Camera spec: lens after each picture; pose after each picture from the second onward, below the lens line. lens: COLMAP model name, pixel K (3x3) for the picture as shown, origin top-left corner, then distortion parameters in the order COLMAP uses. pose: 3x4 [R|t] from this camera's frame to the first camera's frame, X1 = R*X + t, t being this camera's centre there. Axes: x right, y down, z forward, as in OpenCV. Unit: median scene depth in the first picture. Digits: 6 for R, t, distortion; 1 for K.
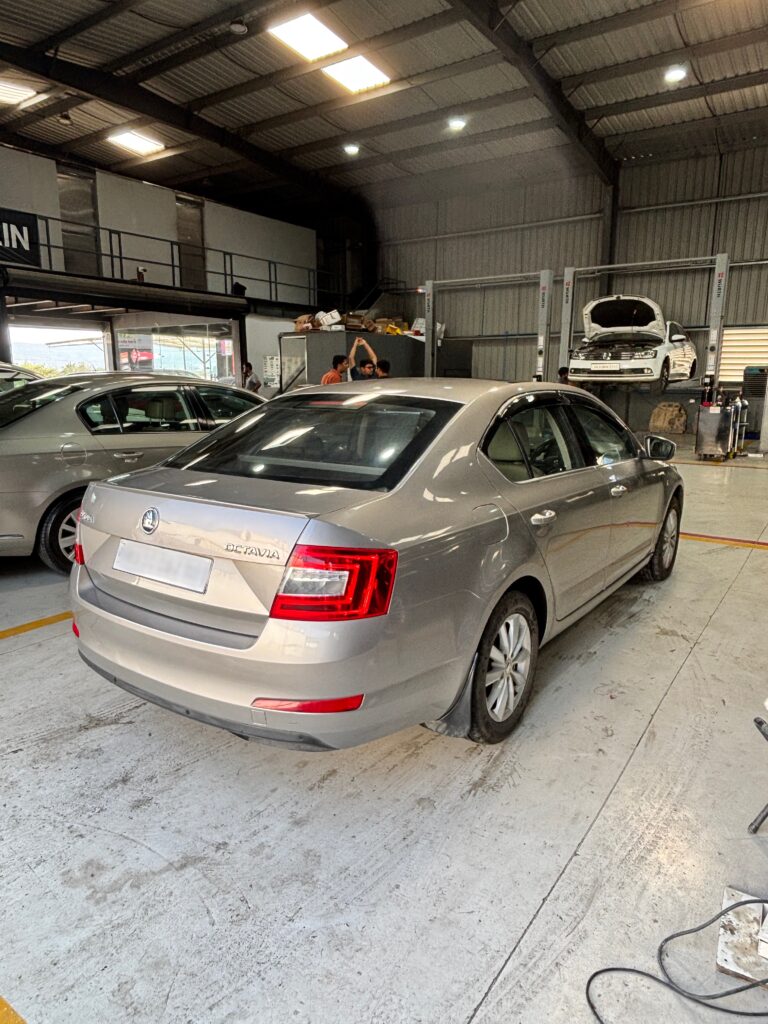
lens RADIAL K [[674.1, 0, 384.0], [0, 674.1, 512.0], [0, 0, 1]] dist [0.056097, -0.082353]
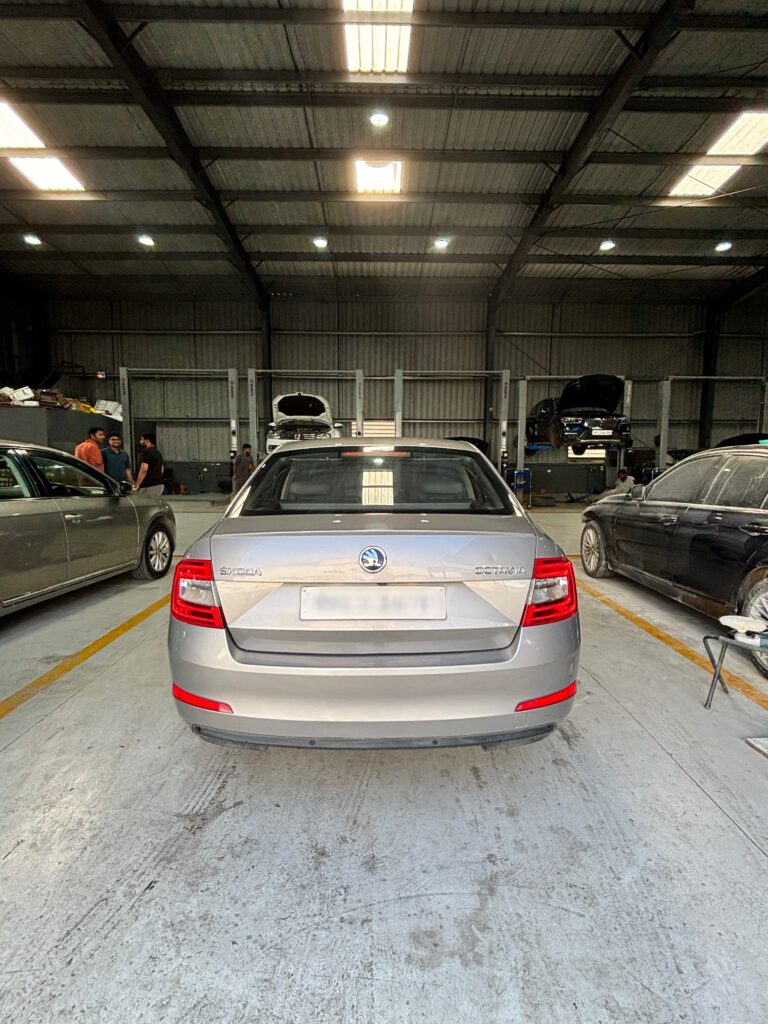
lens RADIAL K [[542.6, 0, 384.0], [0, 542.6, 512.0], [0, 0, 1]] dist [-0.002037, -0.002551]
pose [[0.802024, -0.057820, 0.594486, -0.164369], [0.116436, 0.991344, -0.060666, -0.001088], [-0.585832, 0.117875, 0.801814, 0.072278]]
